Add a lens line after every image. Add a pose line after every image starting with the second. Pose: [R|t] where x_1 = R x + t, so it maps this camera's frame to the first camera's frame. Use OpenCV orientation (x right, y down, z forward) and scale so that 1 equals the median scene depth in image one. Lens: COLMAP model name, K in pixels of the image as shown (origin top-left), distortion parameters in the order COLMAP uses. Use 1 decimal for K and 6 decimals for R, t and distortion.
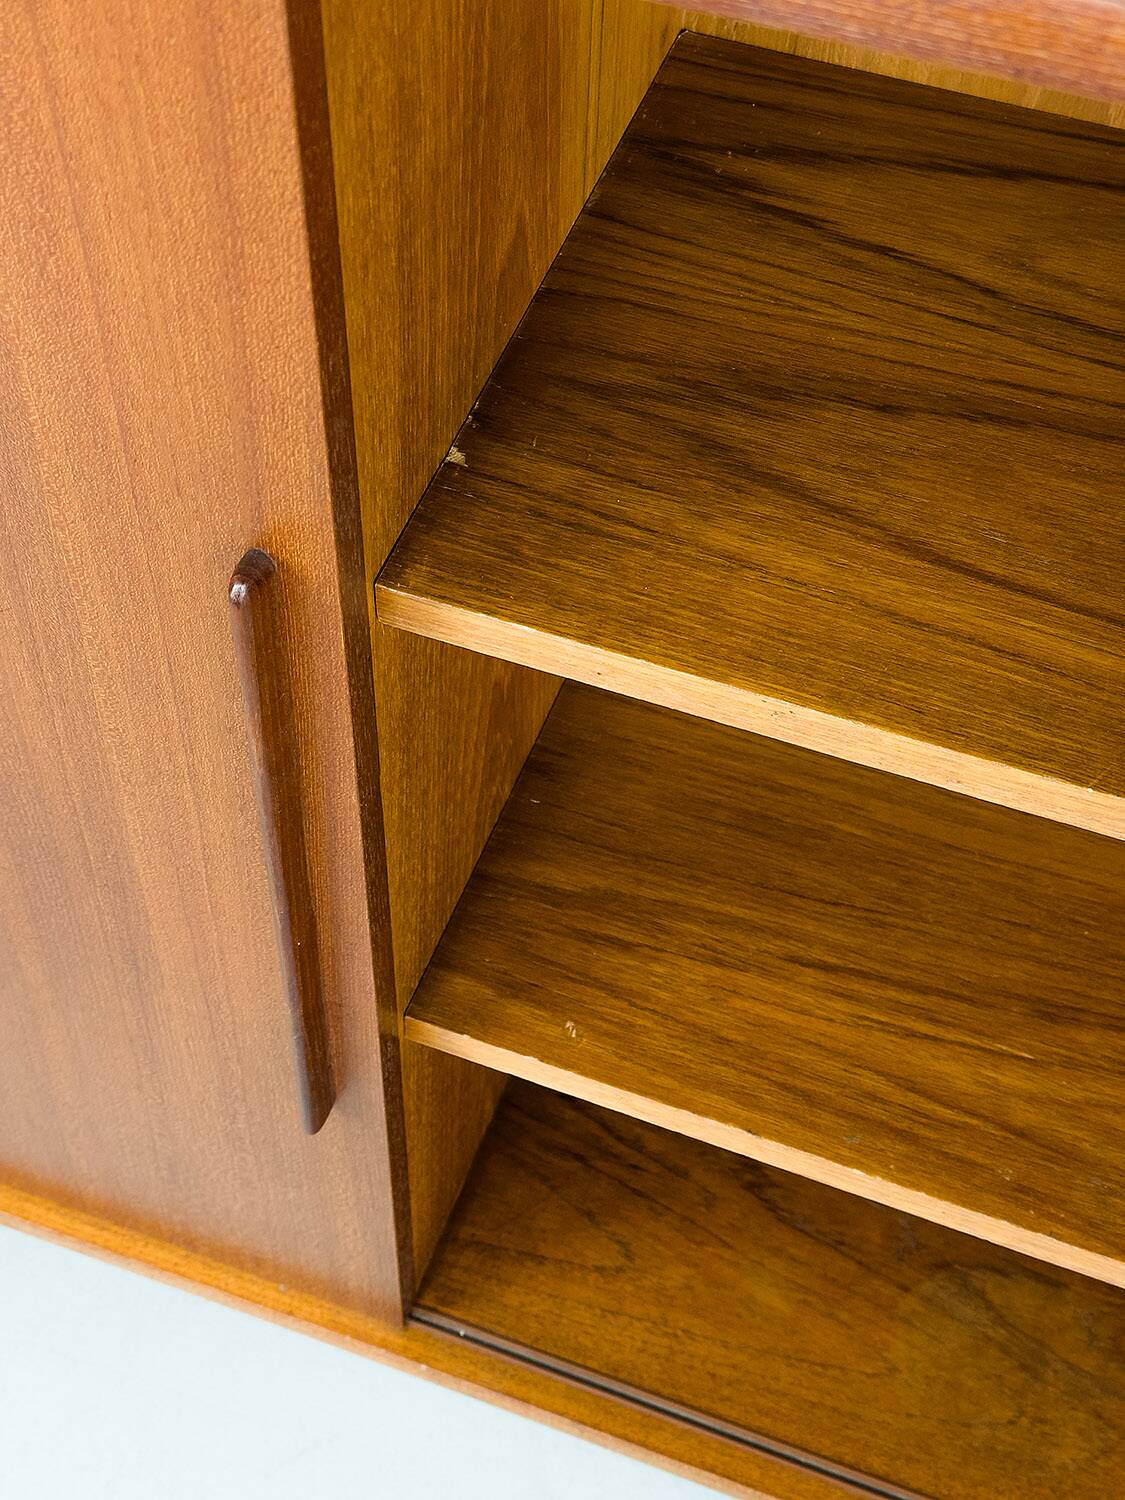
lens RADIAL K [[2095.8, 0, 555.1], [0, 2095.8, 763.6], [0, 0, 1]] dist [0.138817, 0.000000]
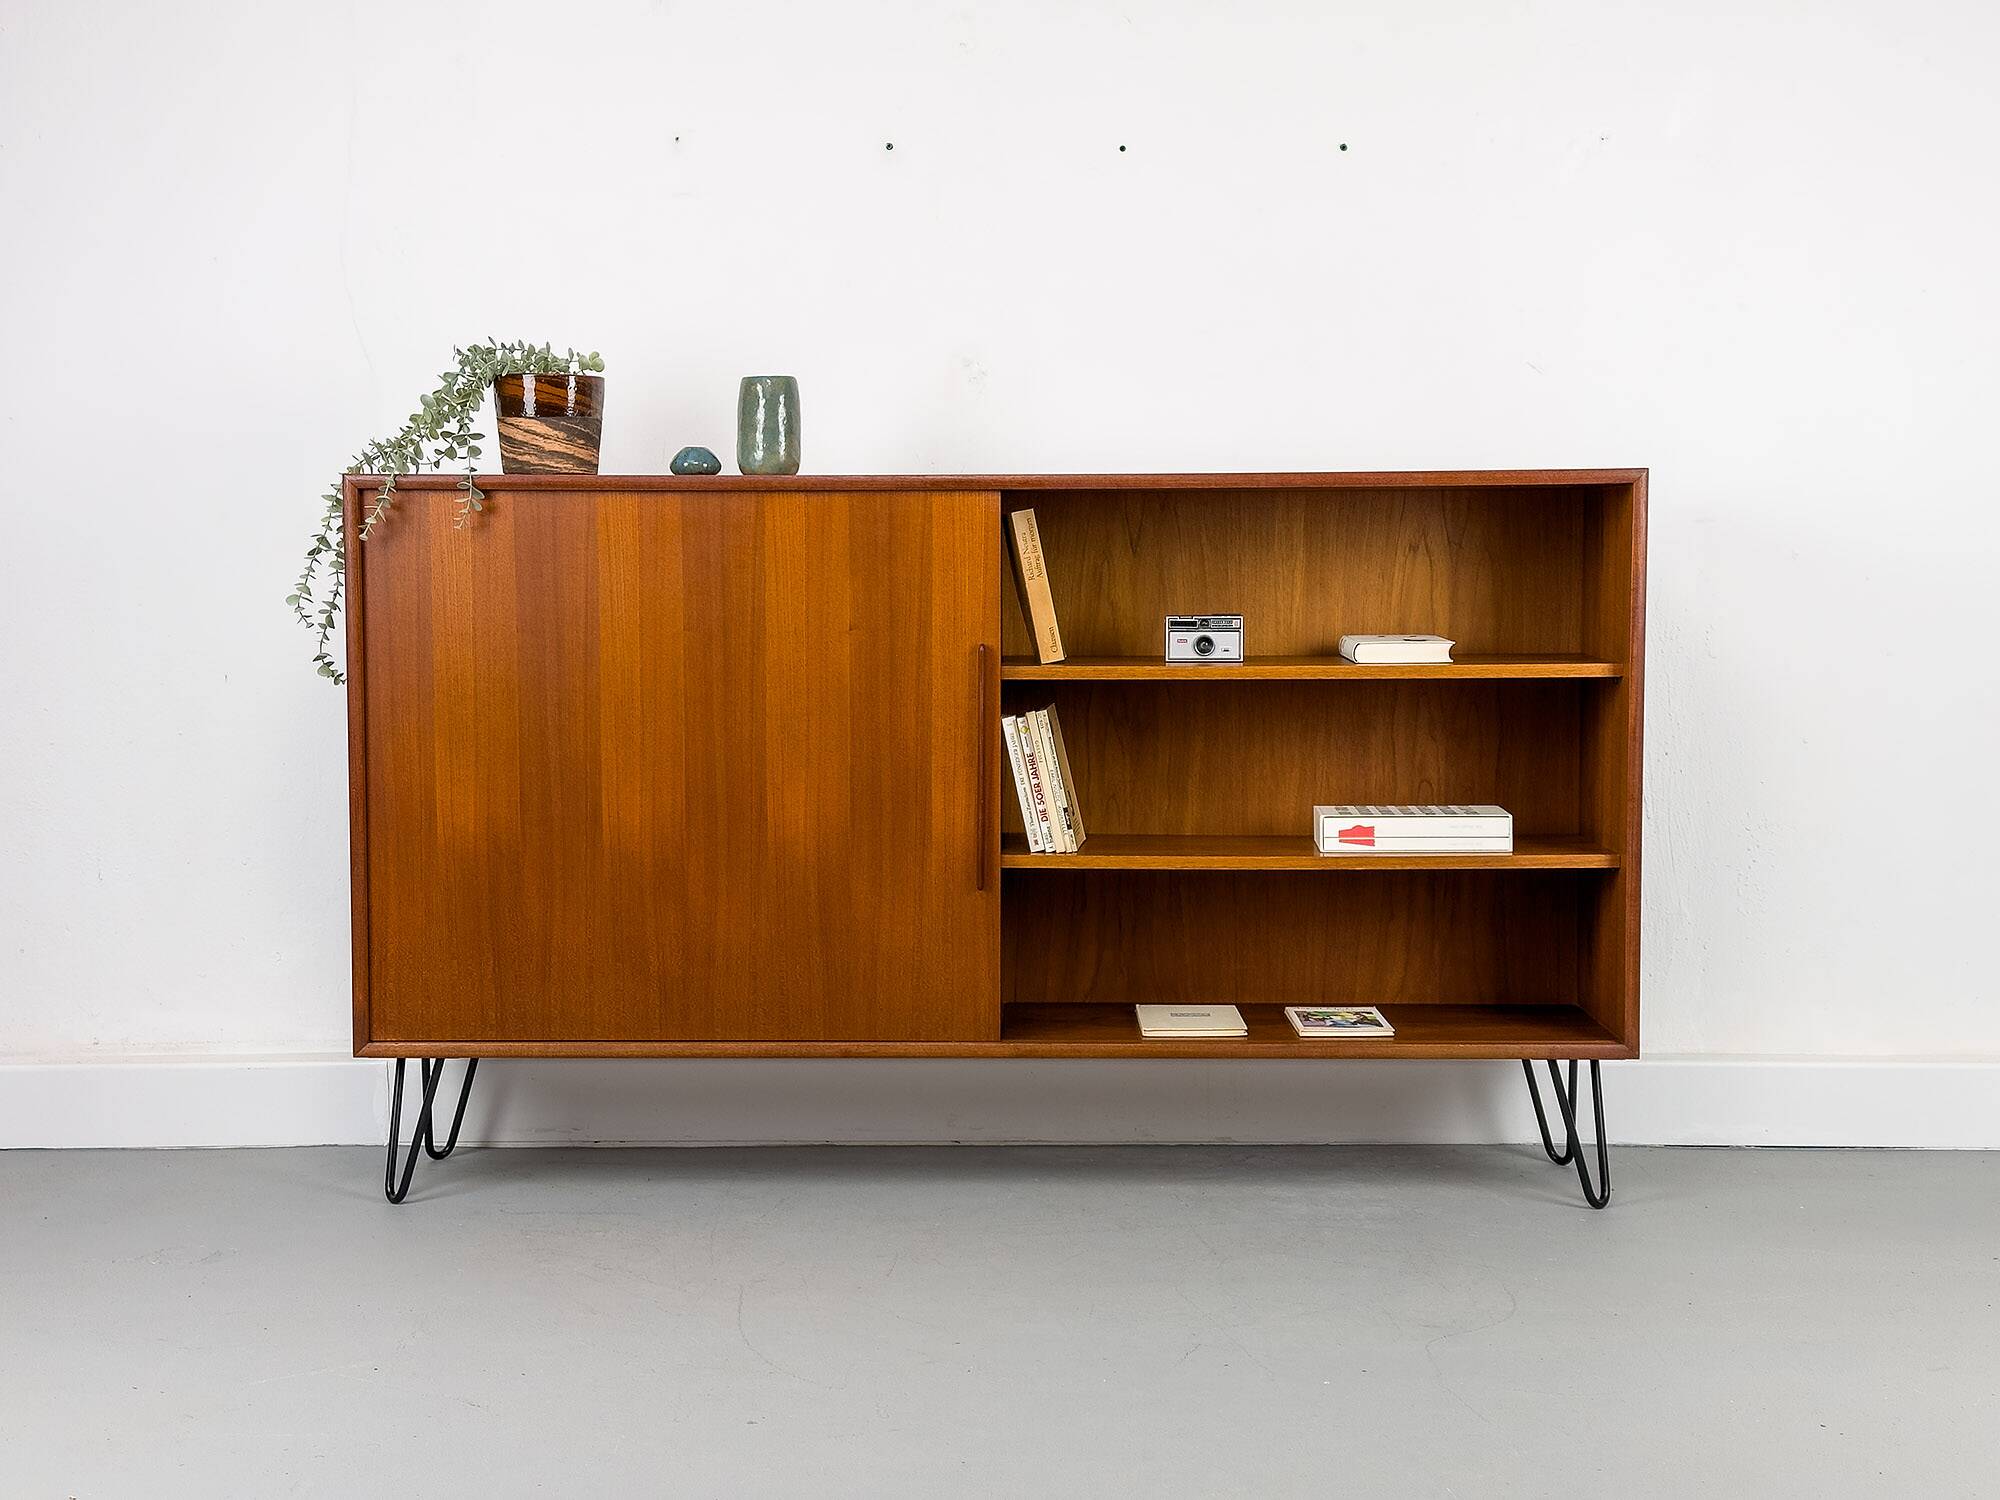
lens RADIAL K [[2783.2, 0, 988.6], [0, 2783.2, 743.9], [0, 0, 1]] dist [0.133795, 0.000000]
pose [[0.945922, -0.043581, 0.321452, -1.512597], [0.267818, 0.664063, -0.698065, 3.107392], [-0.183042, 0.746406, 0.639823, -1.991503]]
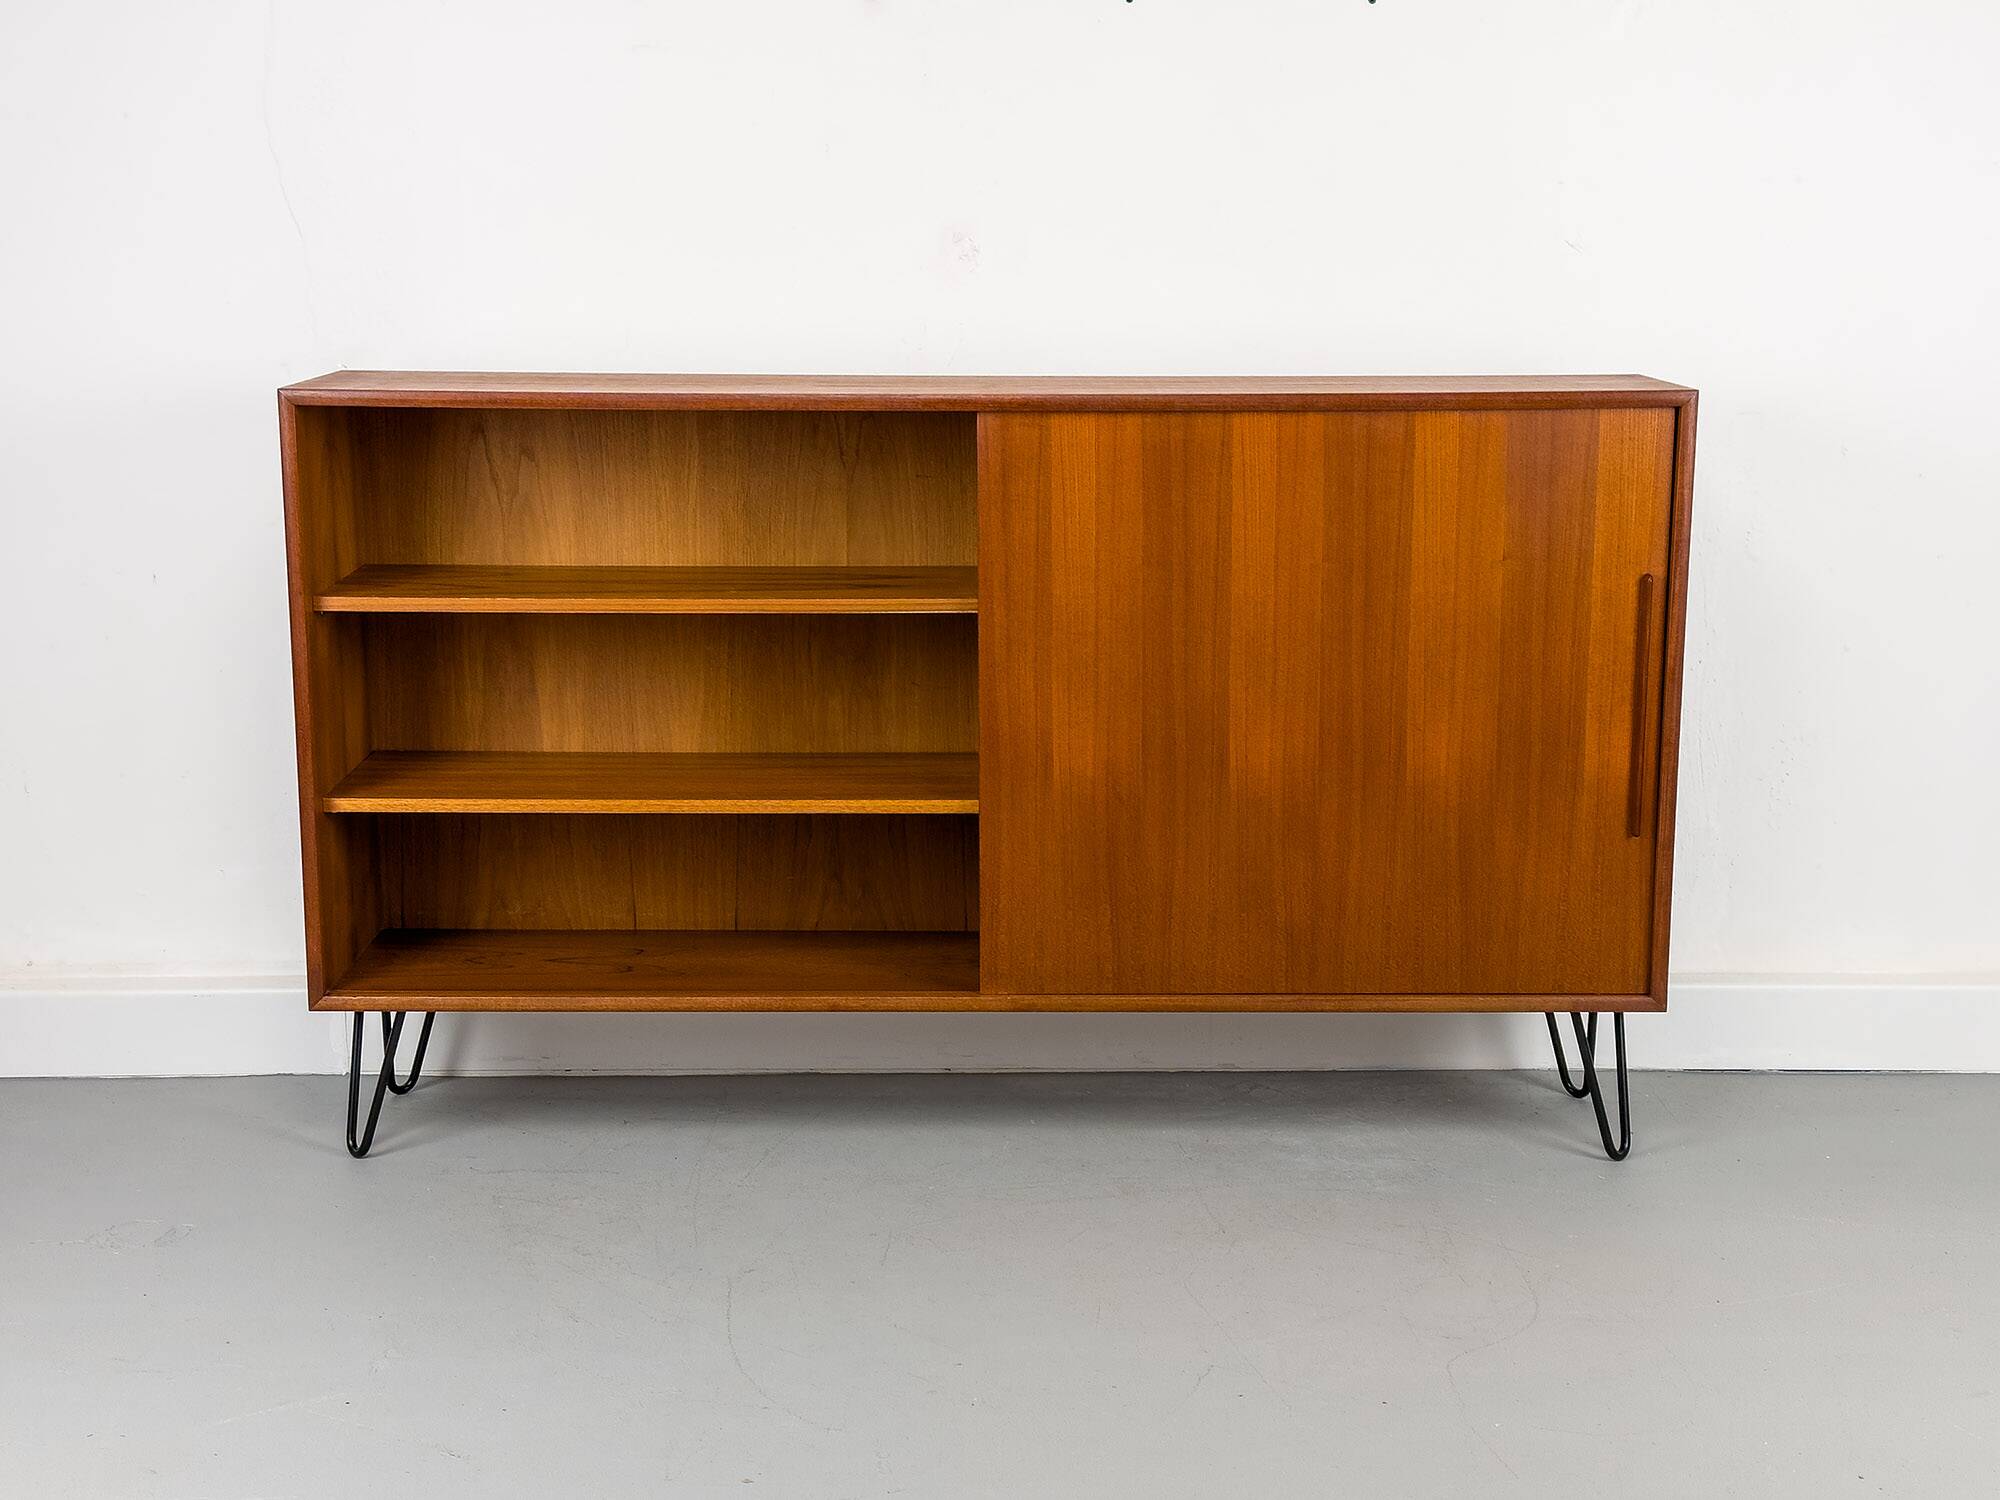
lens RADIAL K [[2783.2, 0, 970.7], [0, 2783.2, 900.0], [0, 0, 1]] dist [0.133795, 0.000000]
pose [[0.939947, -0.074072, 0.333185, -2.461833], [0.282310, 0.717360, -0.636943, 2.640720], [-0.191834, 0.692754, 0.695192, -1.656024]]
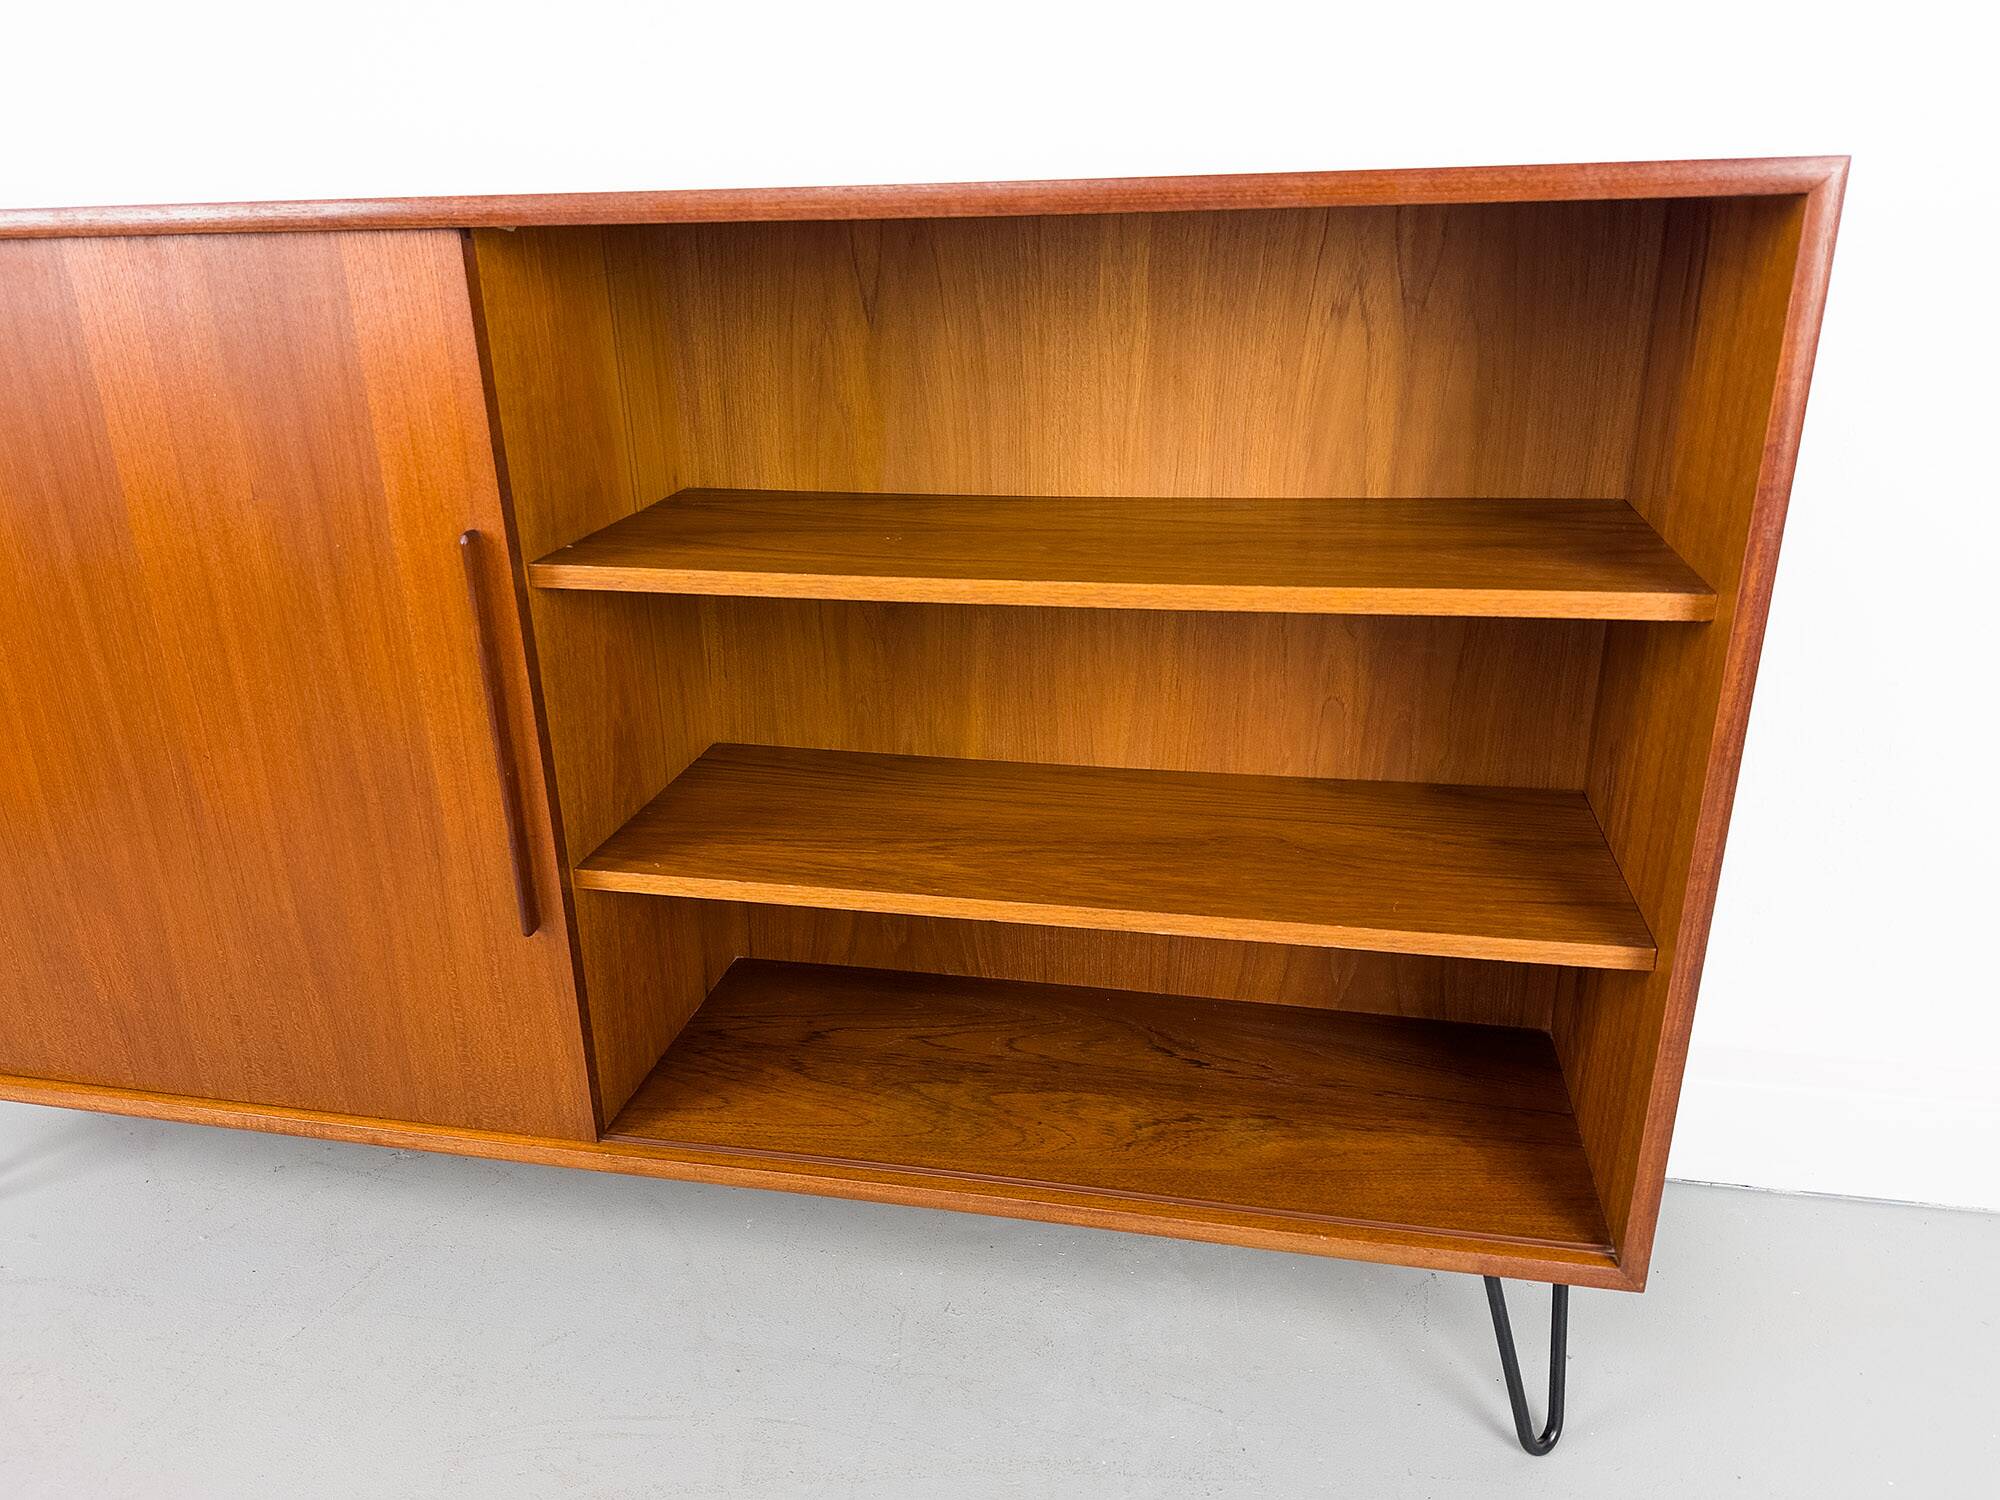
lens RADIAL K [[1399.8, 0, 1003.3], [0, 1399.8, 762.4], [0, 0, 1]] dist [0.069975, -0.064426]
pose [[0.987474, -0.092824, 0.127586, 0.176792], [0.144865, 0.853806, -0.500030, 0.775500], [-0.062519, 0.512249, 0.856558, -0.262870]]
